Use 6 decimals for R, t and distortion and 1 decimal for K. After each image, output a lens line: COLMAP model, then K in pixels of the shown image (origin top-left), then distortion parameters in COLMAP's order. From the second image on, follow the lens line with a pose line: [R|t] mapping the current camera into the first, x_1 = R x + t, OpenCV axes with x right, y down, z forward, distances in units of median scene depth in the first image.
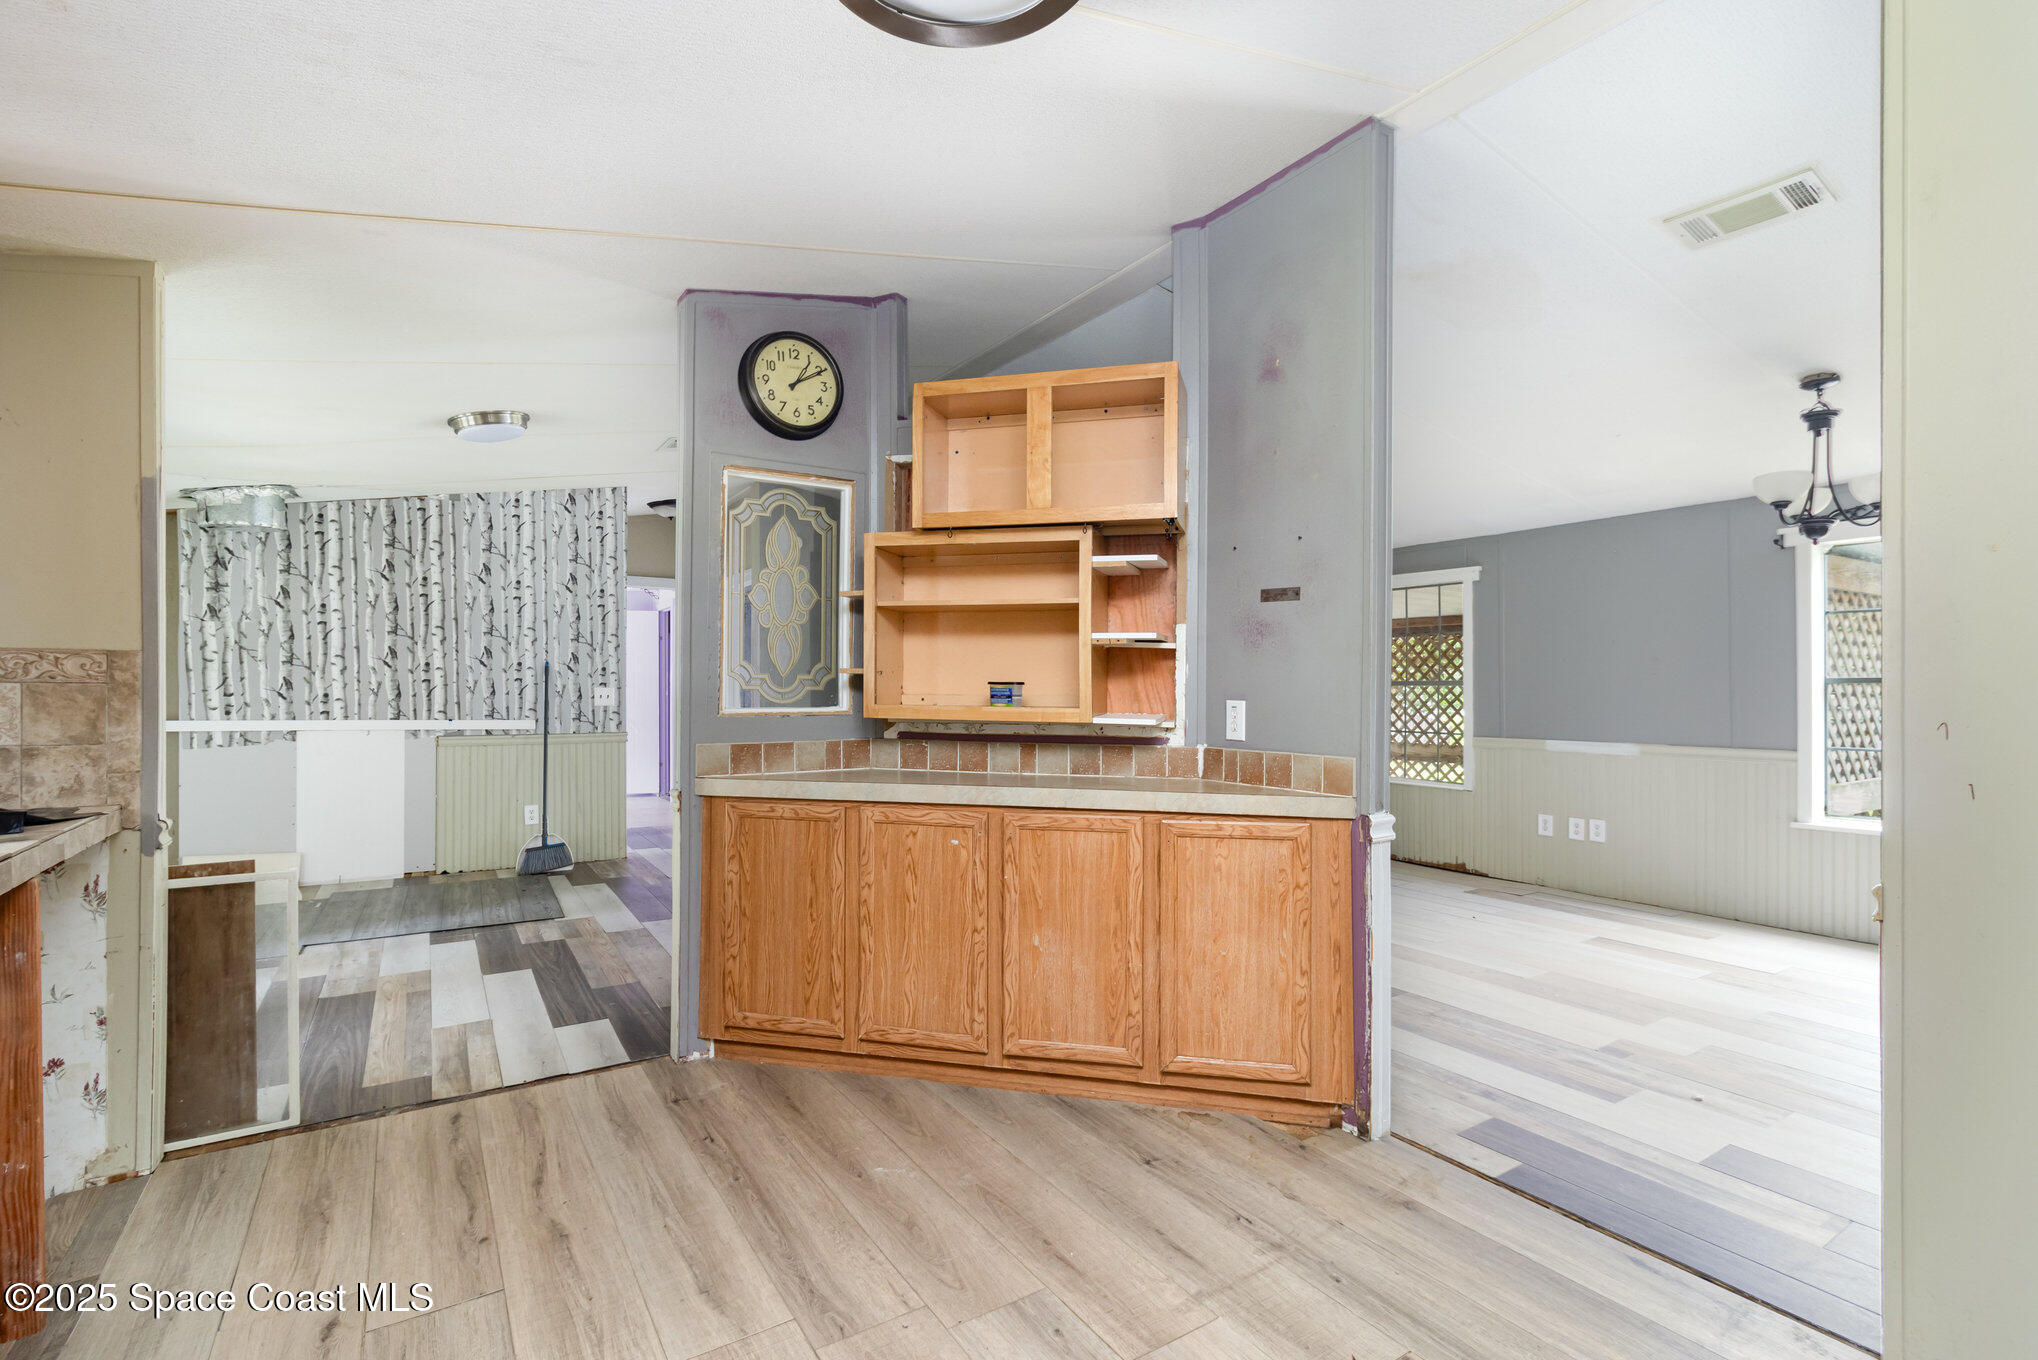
lens RADIAL K [[957.7, 0, 1021.0], [0, 957.7, 678.9], [0, 0, 1]] dist [0.003451, -0.000427]
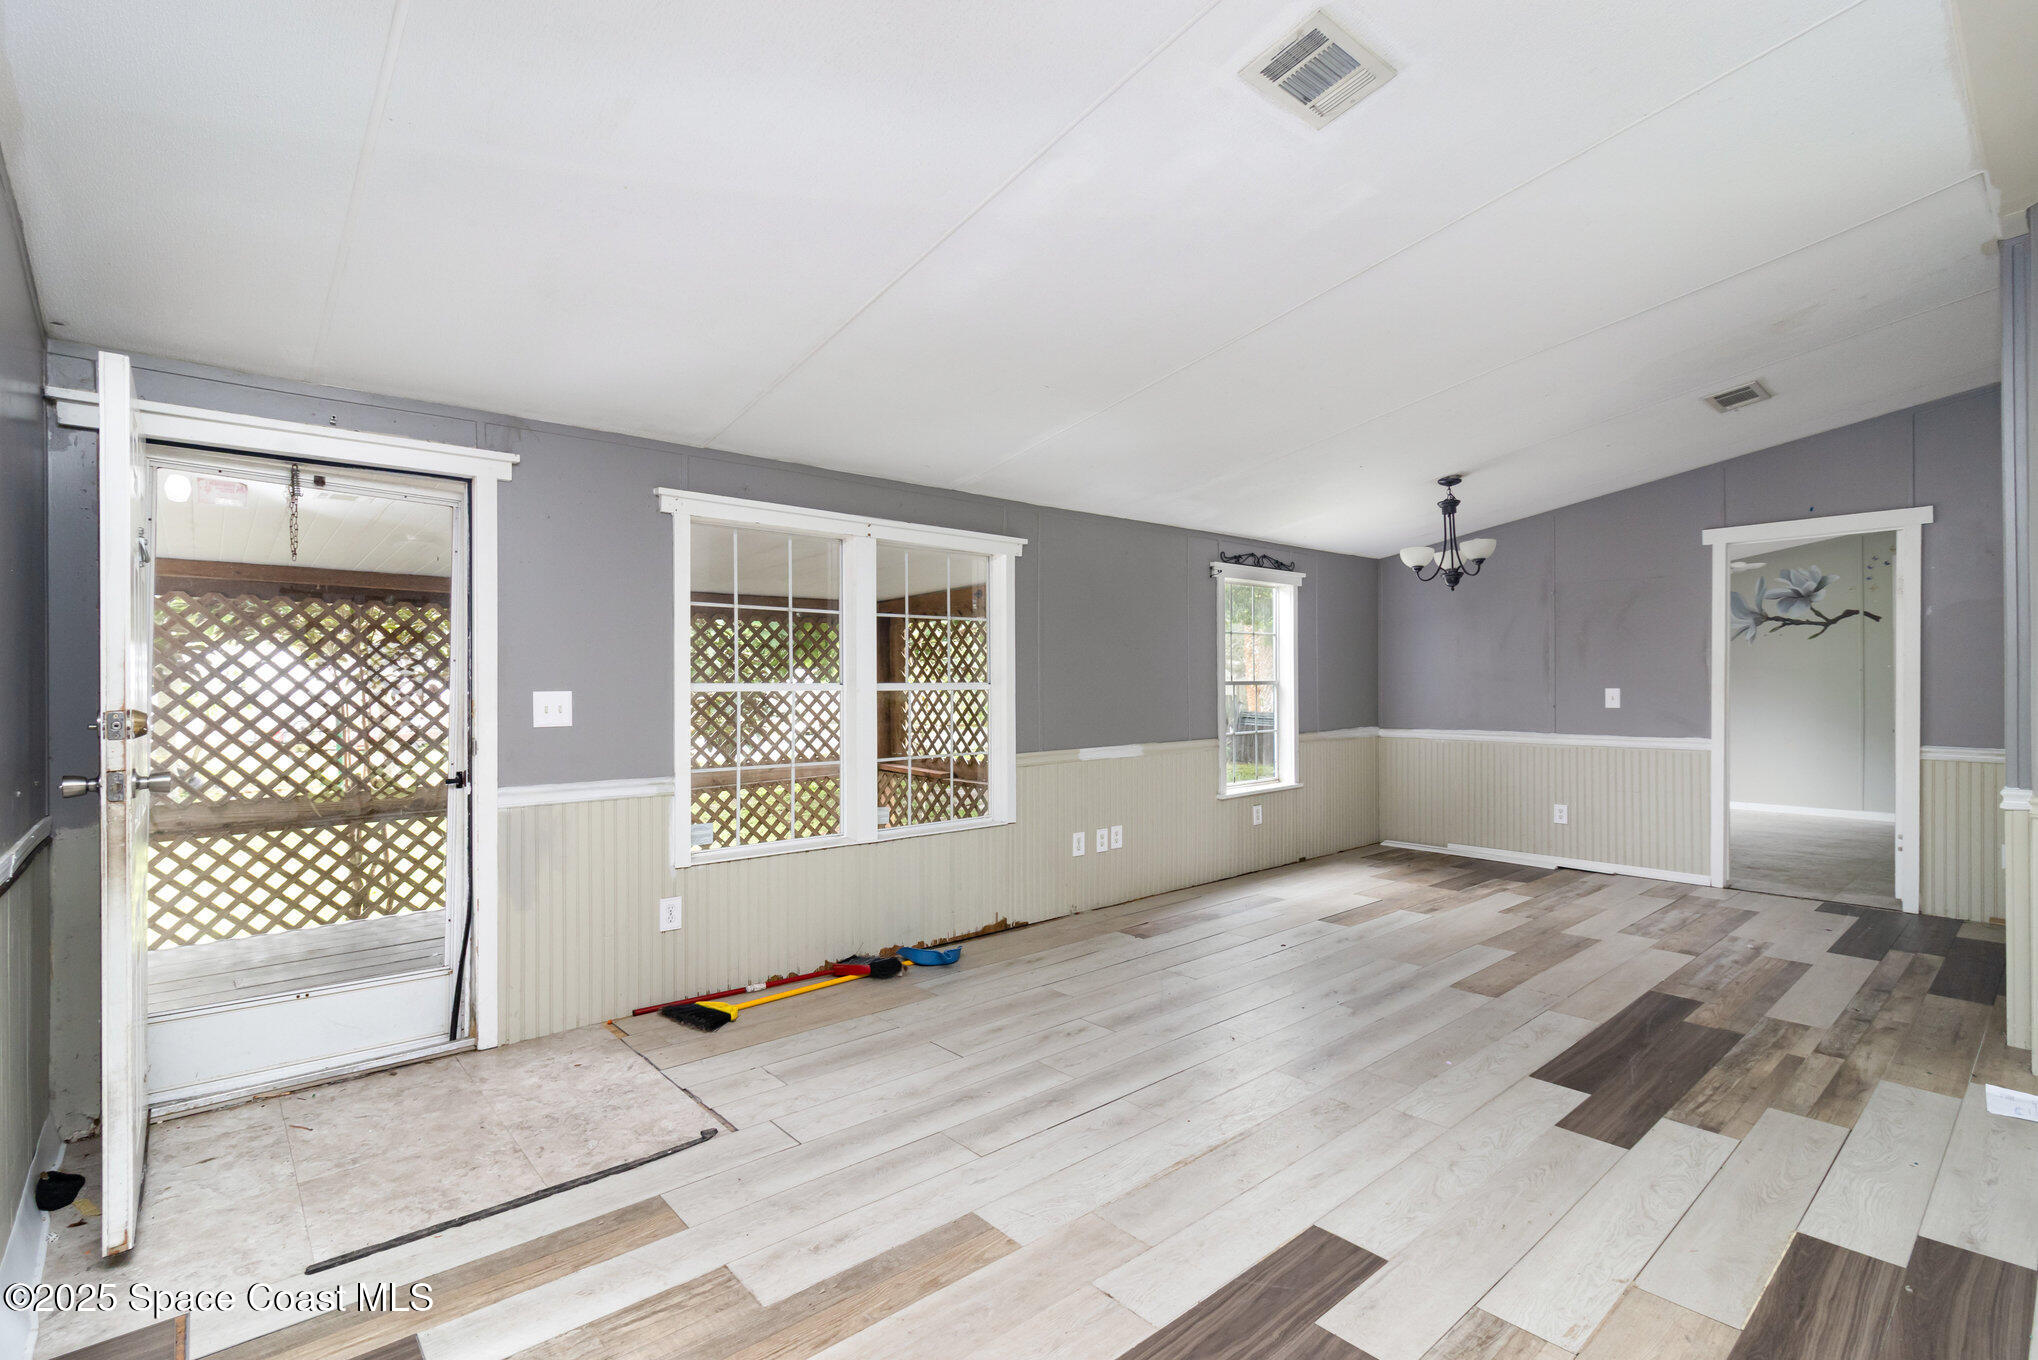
lens RADIAL K [[957.7, 0, 1007.6], [0, 957.7, 681.2], [0, 0, 1]] dist [0.003451, -0.000427]
pose [[-0.149934, 0.004443, 0.988686, -0.324234], [0.000825, 0.999990, -0.004369, 0.004687], [-0.988696, 0.000161, -0.149936, 1.199245]]
